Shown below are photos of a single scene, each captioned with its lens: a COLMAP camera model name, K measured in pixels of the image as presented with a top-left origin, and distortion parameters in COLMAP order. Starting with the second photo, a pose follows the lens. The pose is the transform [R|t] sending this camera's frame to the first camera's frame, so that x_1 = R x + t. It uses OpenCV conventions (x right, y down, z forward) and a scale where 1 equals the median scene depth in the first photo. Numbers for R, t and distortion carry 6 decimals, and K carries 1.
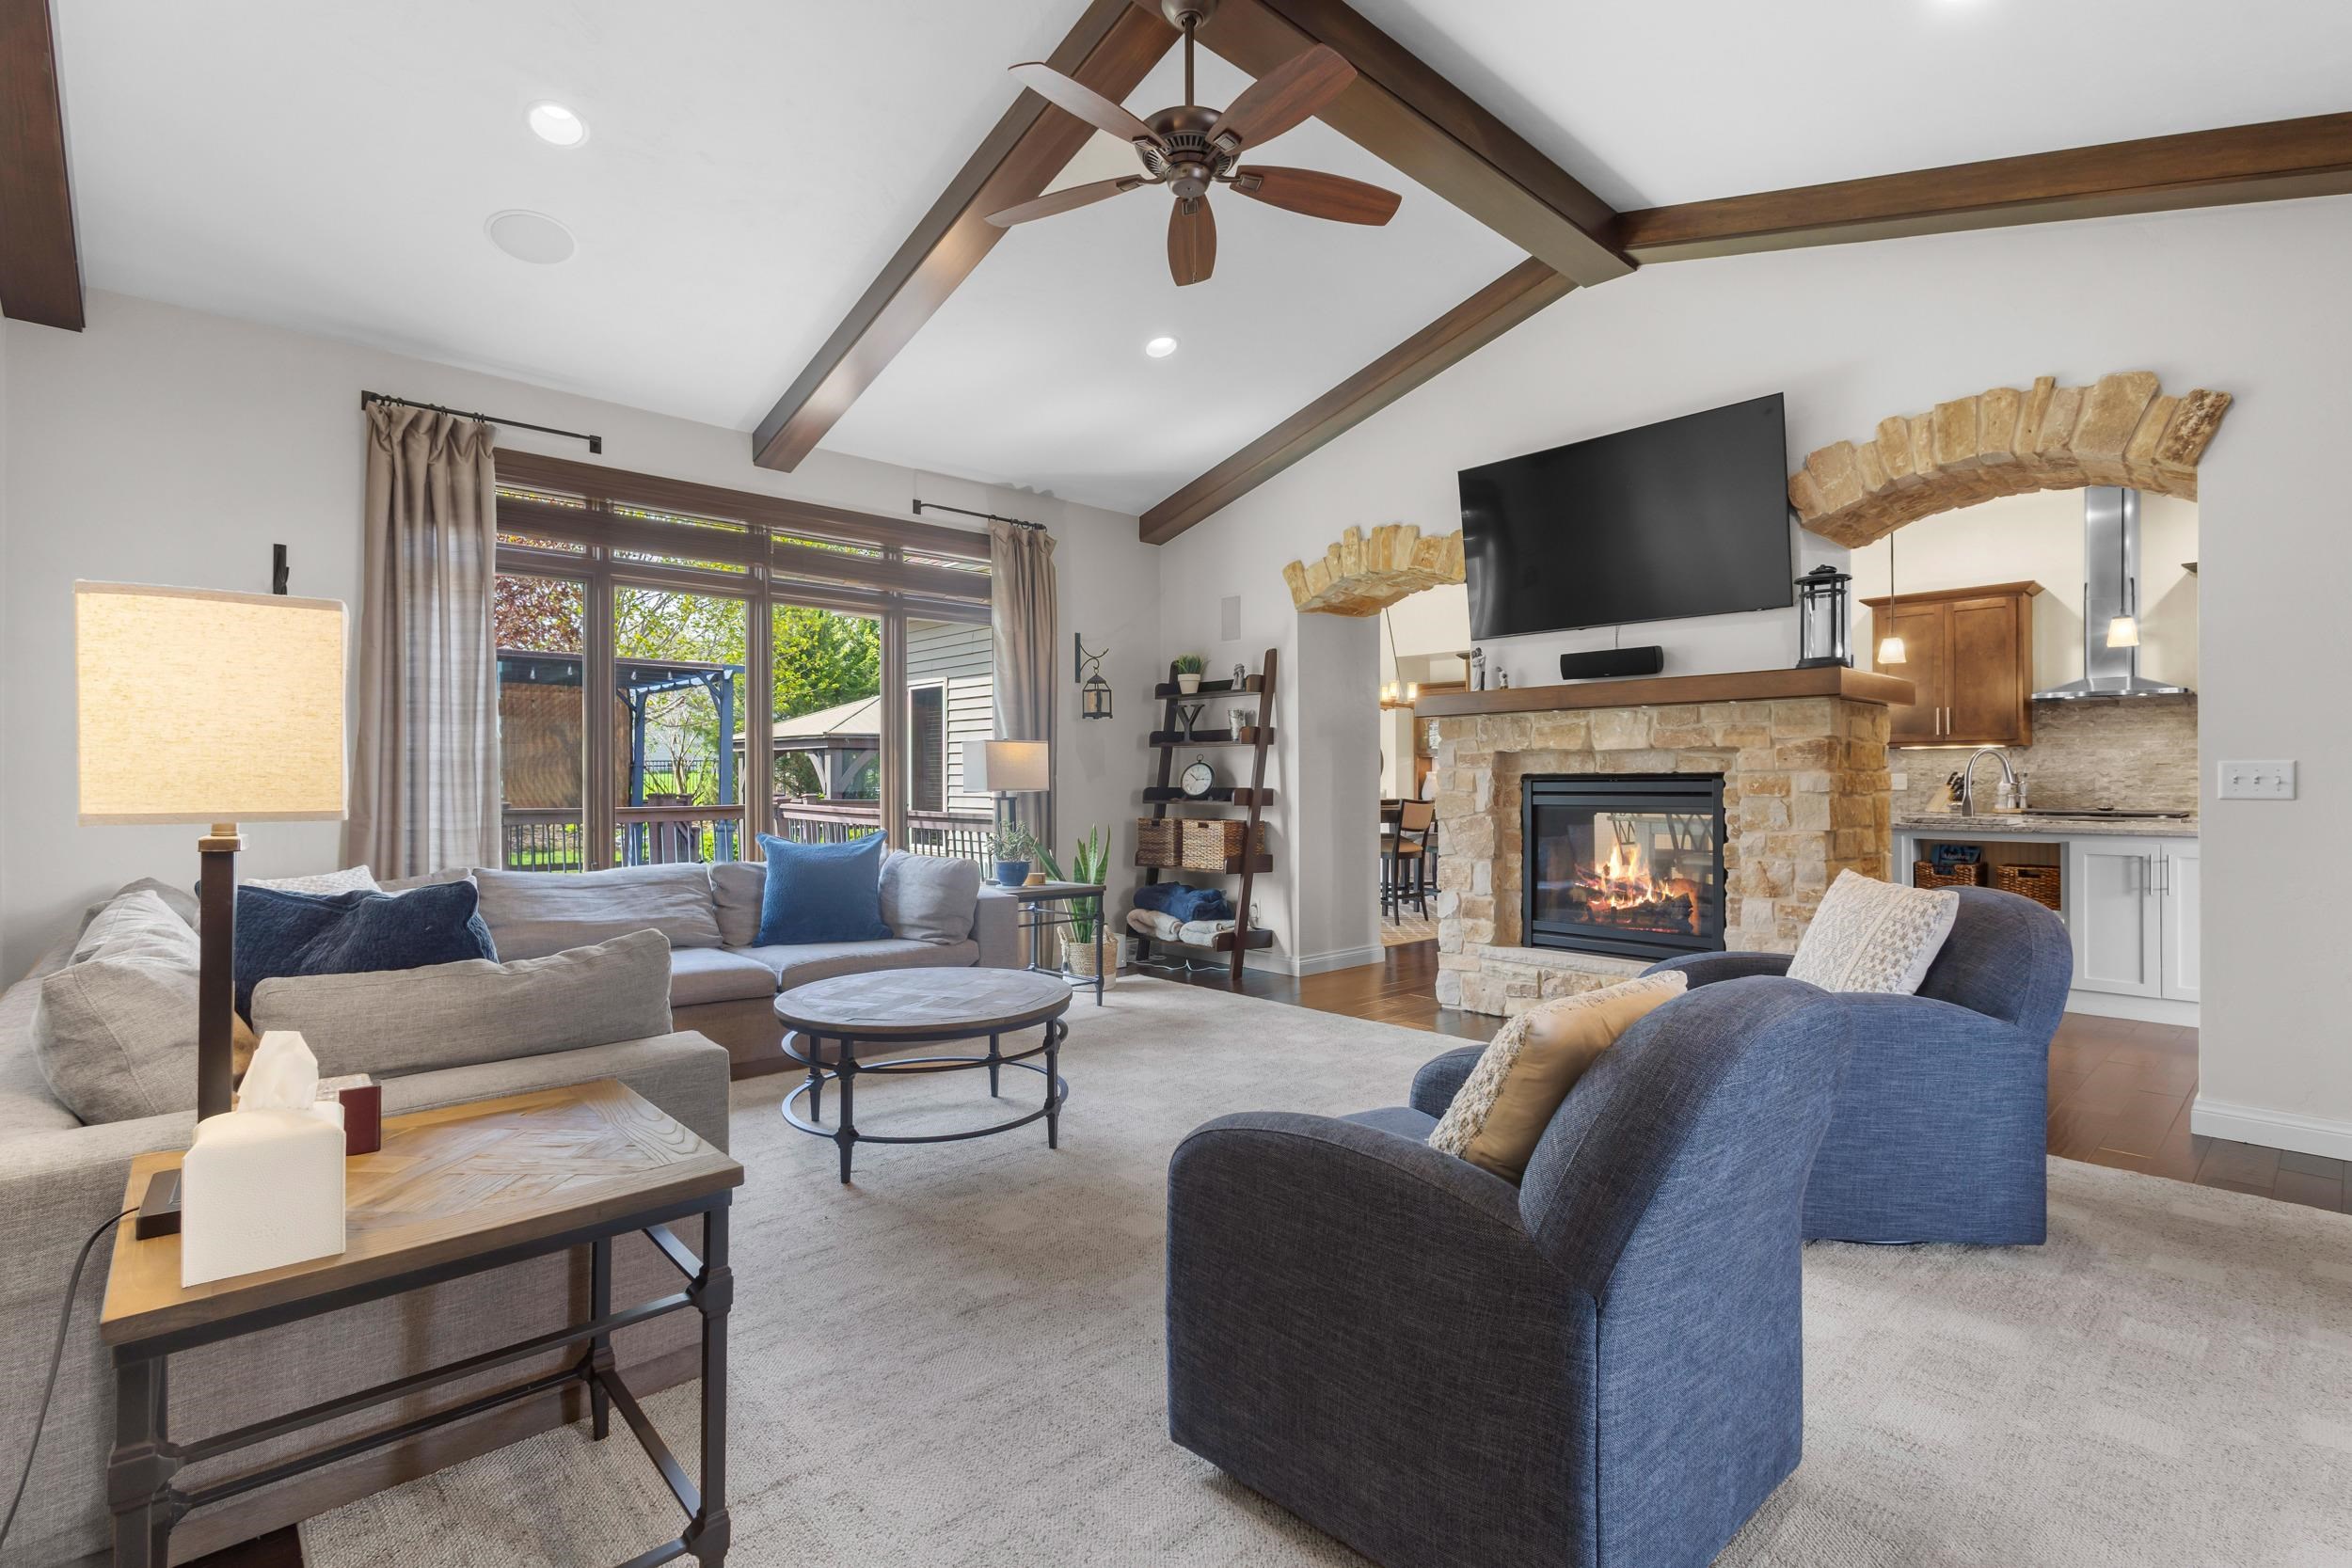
lens RADIAL K [[1079.8, 0, 1172.2], [0, 1079.8, 778.2], [0, 0, 1]] dist [0.009136, -0.003239]
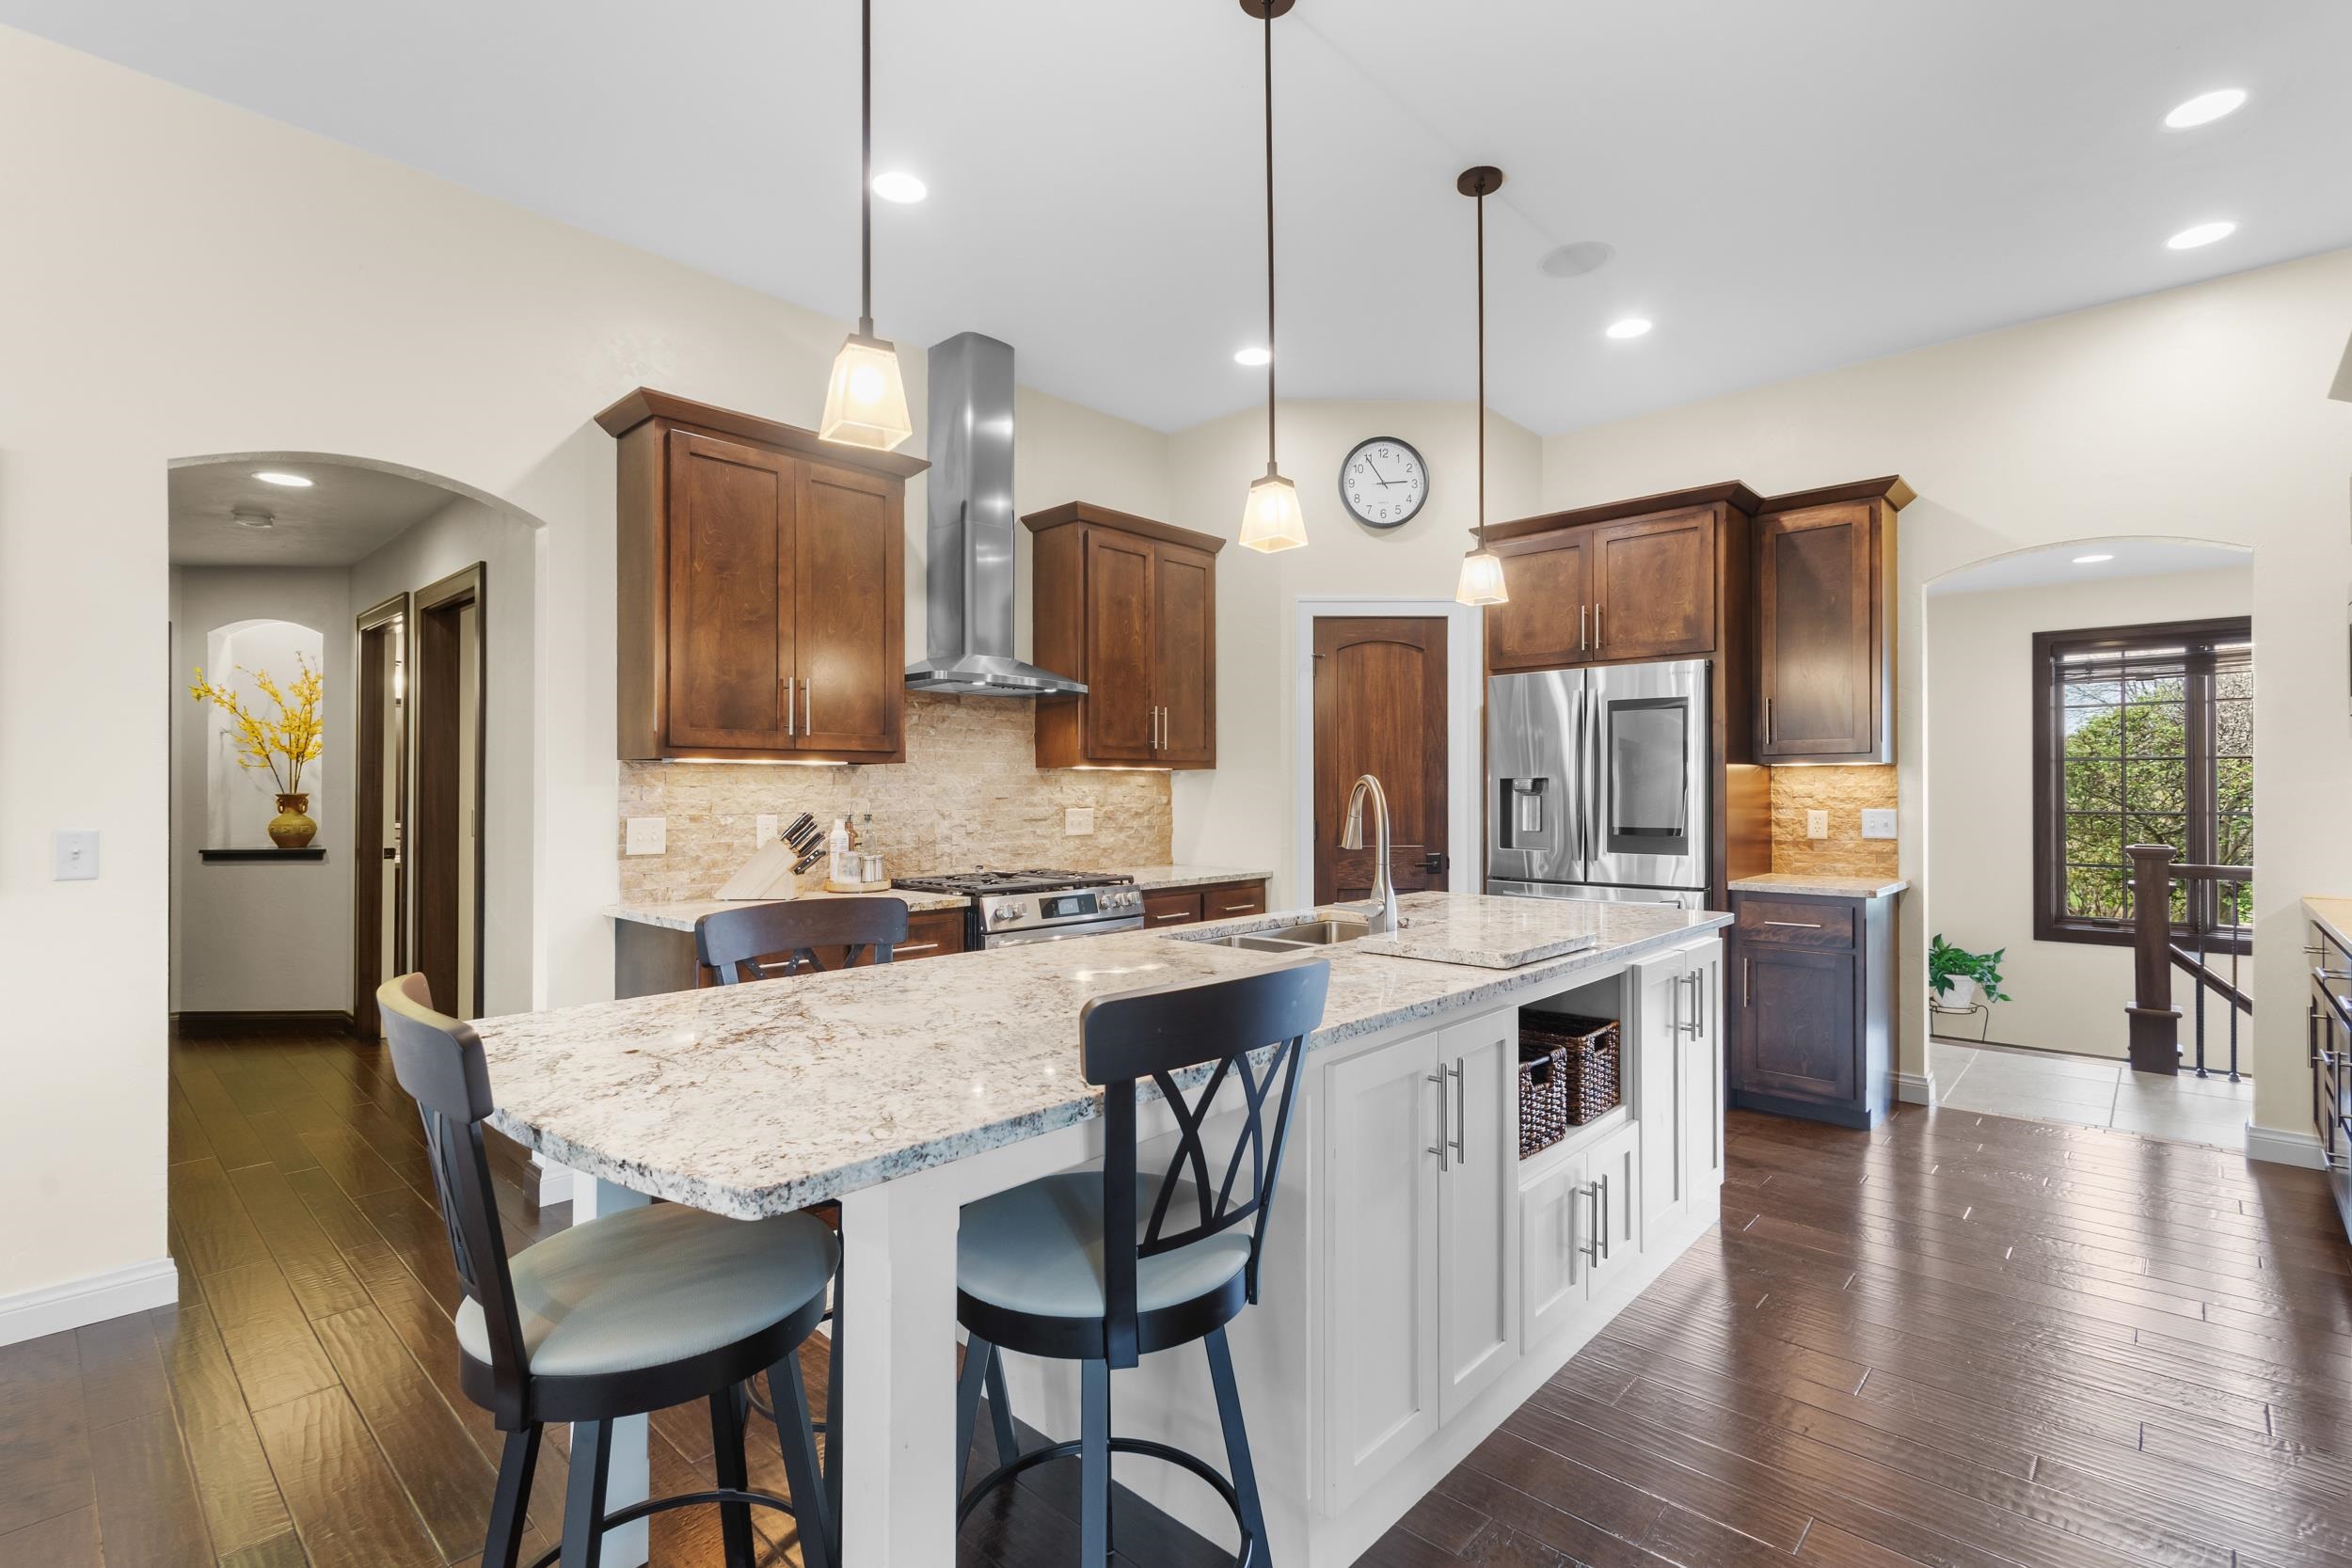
lens RADIAL K [[1079.8, 0, 1173.9], [0, 1079.8, 783.1], [0, 0, 1]] dist [0.009136, -0.003239]
pose [[-0.080030, 0.007748, 0.996762, 0.351452], [-0.000672, 0.999969, -0.007826, -0.024163], [-0.996792, -0.001296, -0.080022, 1.333277]]
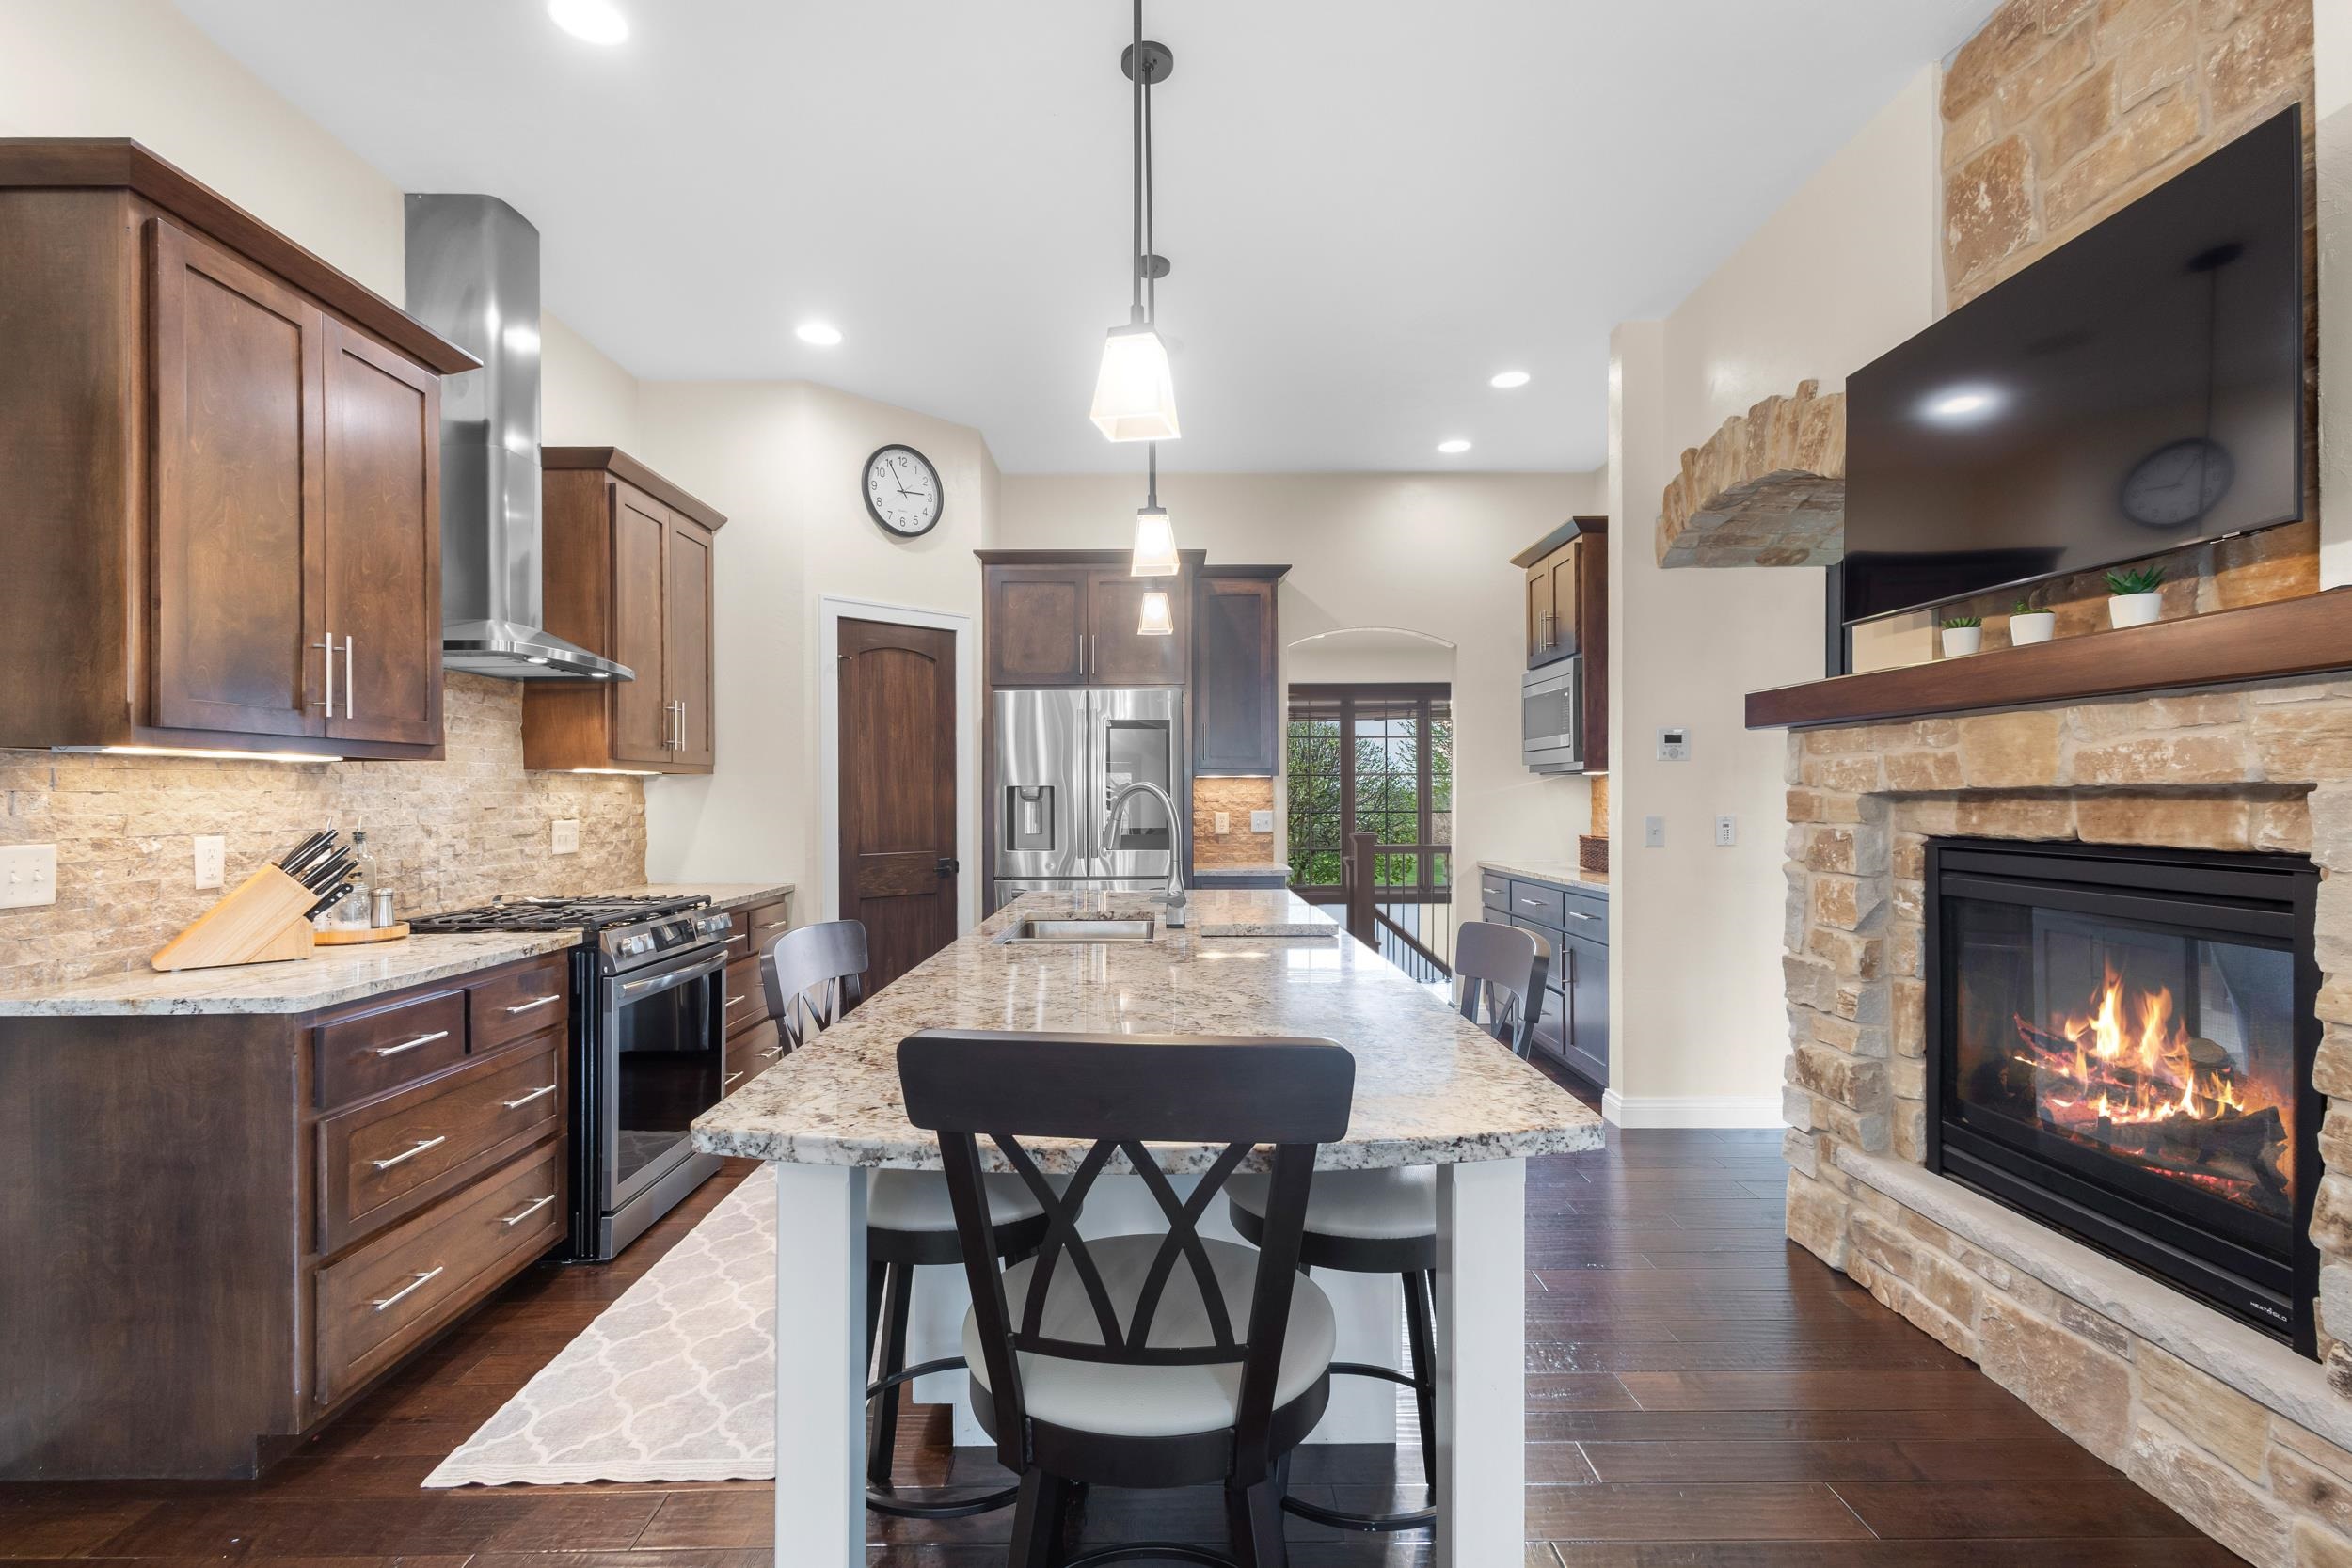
lens RADIAL K [[1079.8, 0, 1173.1], [0, 1079.8, 796.9], [0, 0, 1]] dist [0.009136, -0.003239]
pose [[-0.743051, 0.003344, 0.669227, 0.471537], [0.002857, 0.999994, -0.001824, -0.023390], [-0.669229, 0.000557, -0.743056, 1.635296]]
